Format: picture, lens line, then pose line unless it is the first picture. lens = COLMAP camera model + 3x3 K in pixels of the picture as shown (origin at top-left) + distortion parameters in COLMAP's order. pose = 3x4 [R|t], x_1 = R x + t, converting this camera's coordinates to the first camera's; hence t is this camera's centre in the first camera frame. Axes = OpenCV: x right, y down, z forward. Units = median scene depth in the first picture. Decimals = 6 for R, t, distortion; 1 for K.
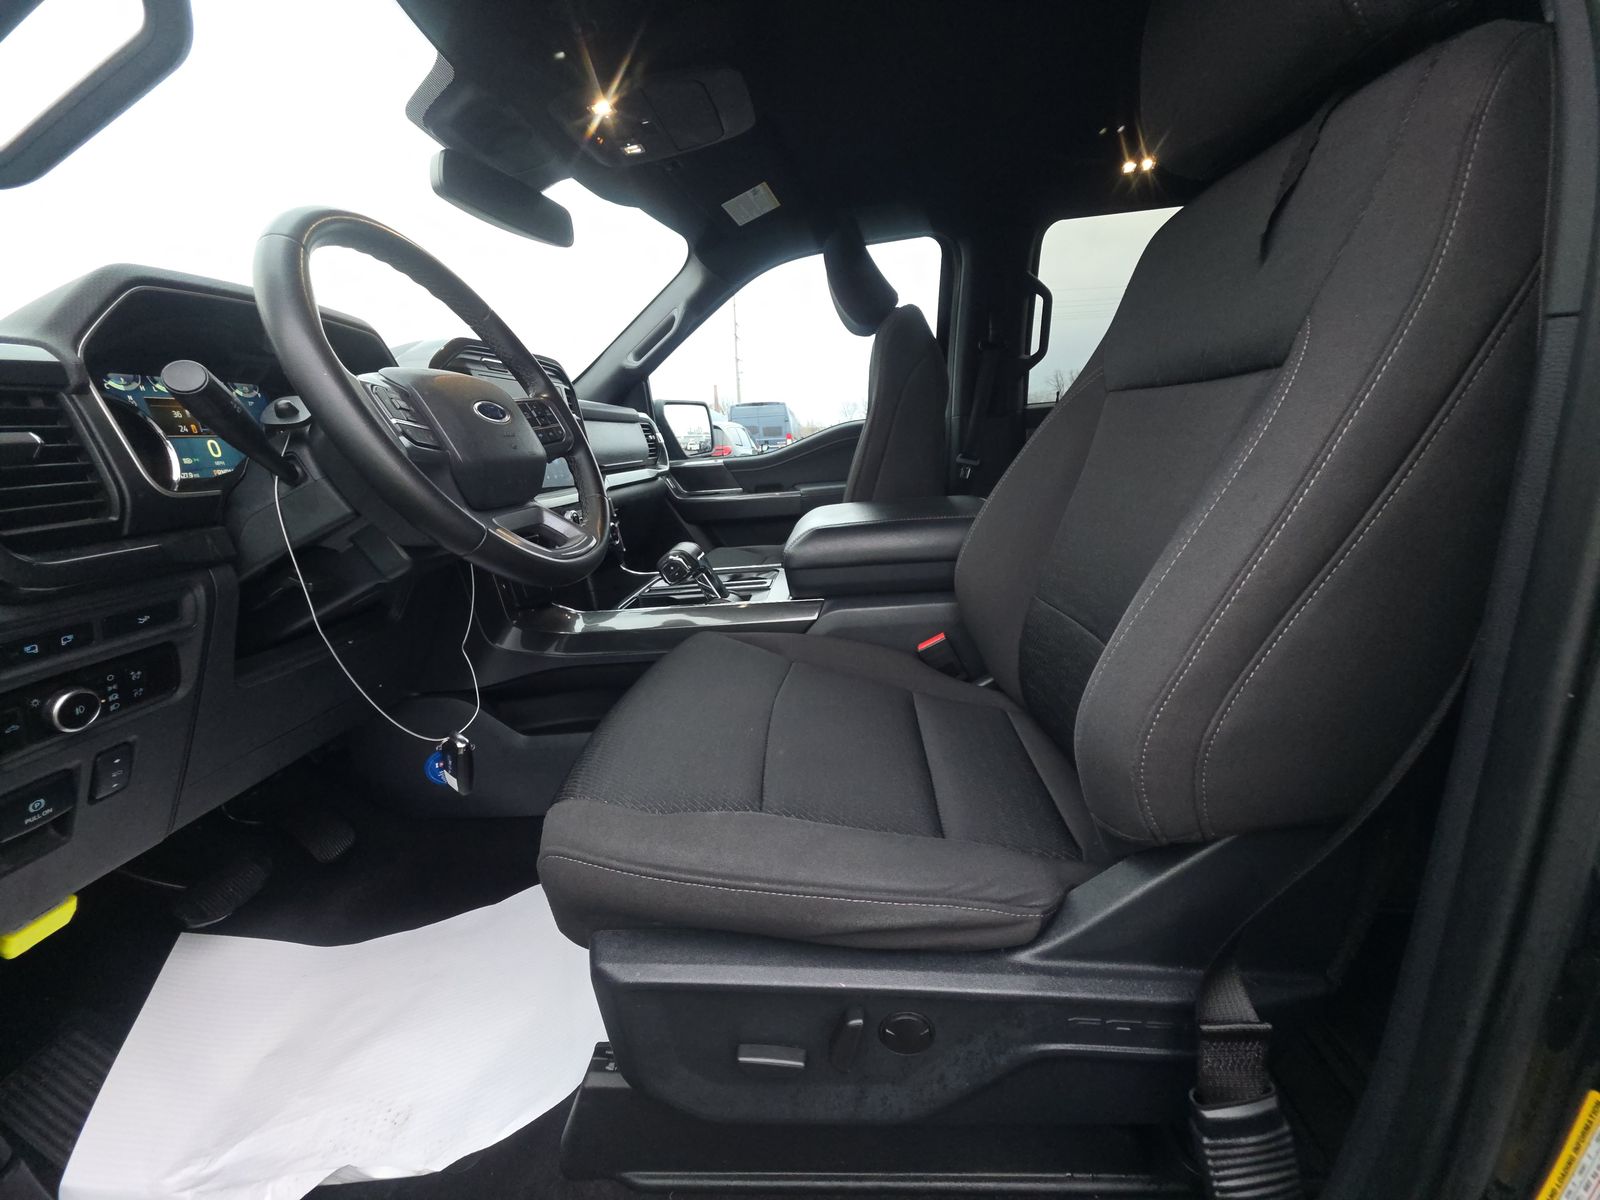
lens RADIAL K [[648.0, 0, 805.6], [0, 648.0, 599.4], [0, 0, 1]] dist [0.006928, -0.000785]
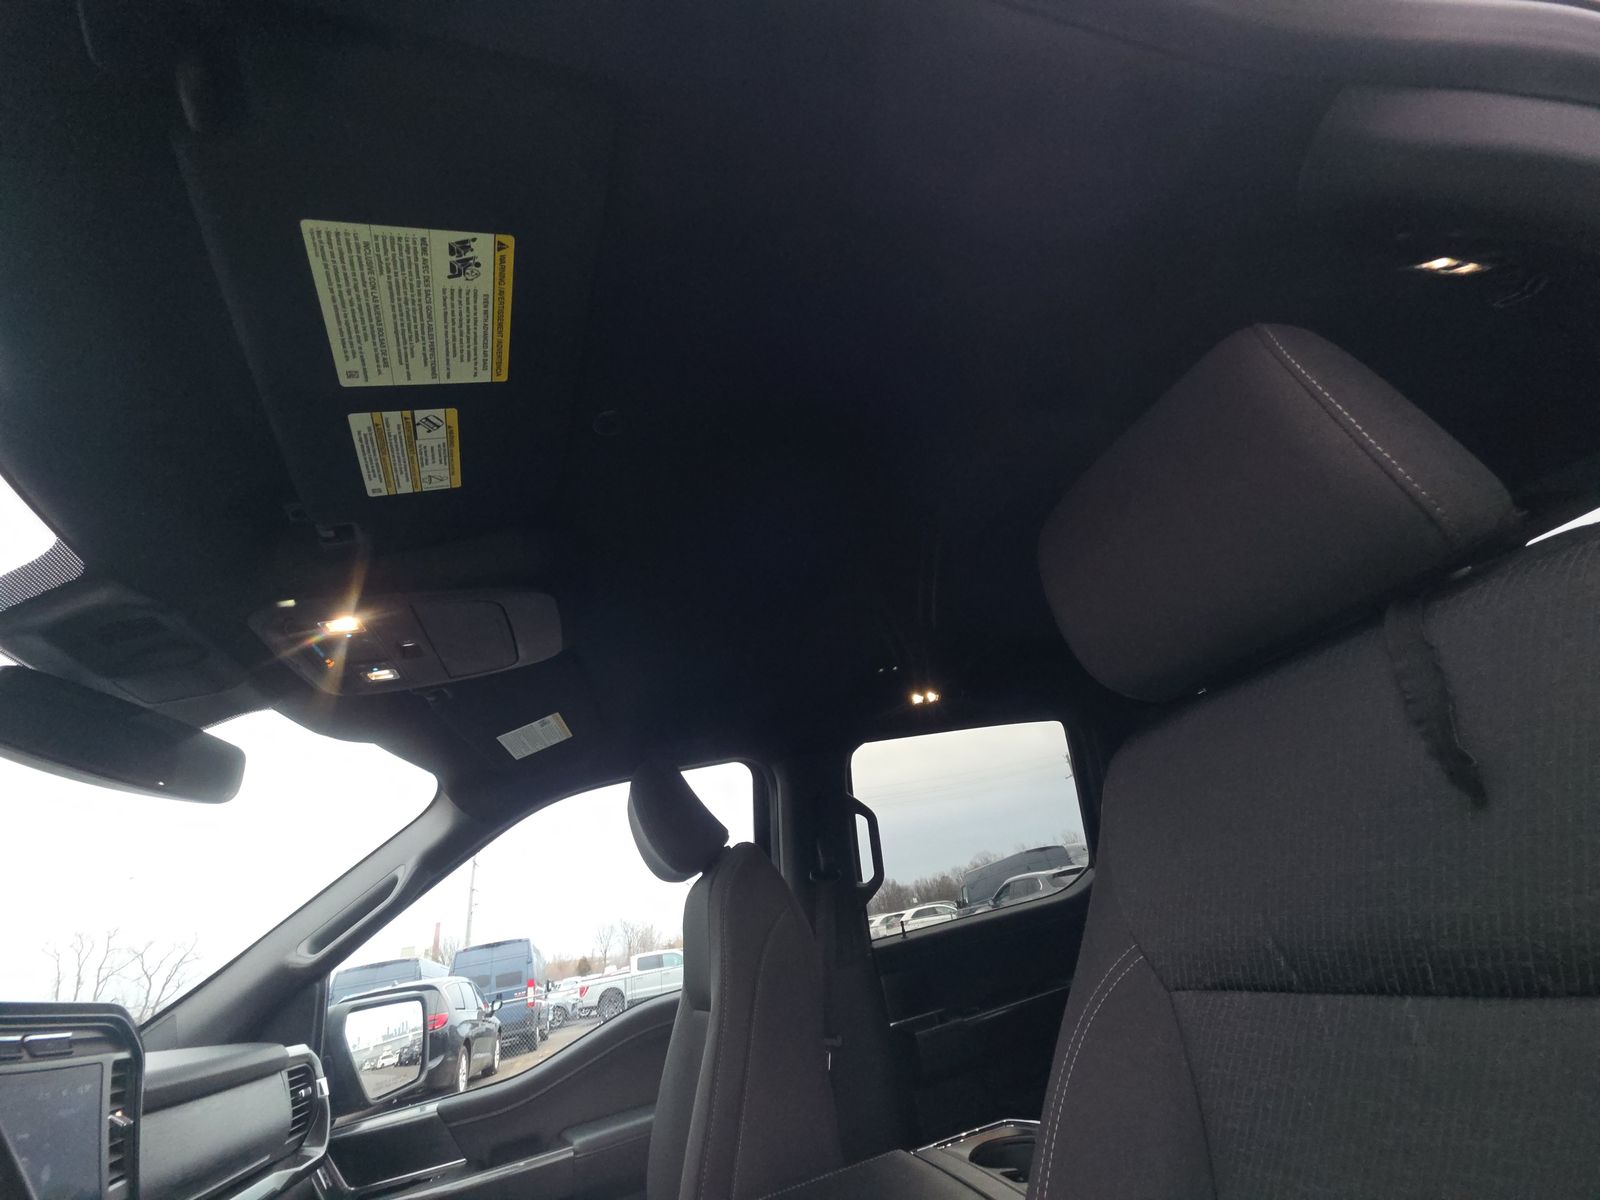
lens RADIAL K [[648.0, 0, 815.4], [0, 648.0, 593.4], [0, 0, 1]] dist [0.006928, -0.000785]
pose [[0.935604, 0.056144, 0.348558, -0.040968], [0.198351, 0.733142, -0.650507, -0.112160], [-0.292064, 0.677754, 0.674794, 0.181371]]
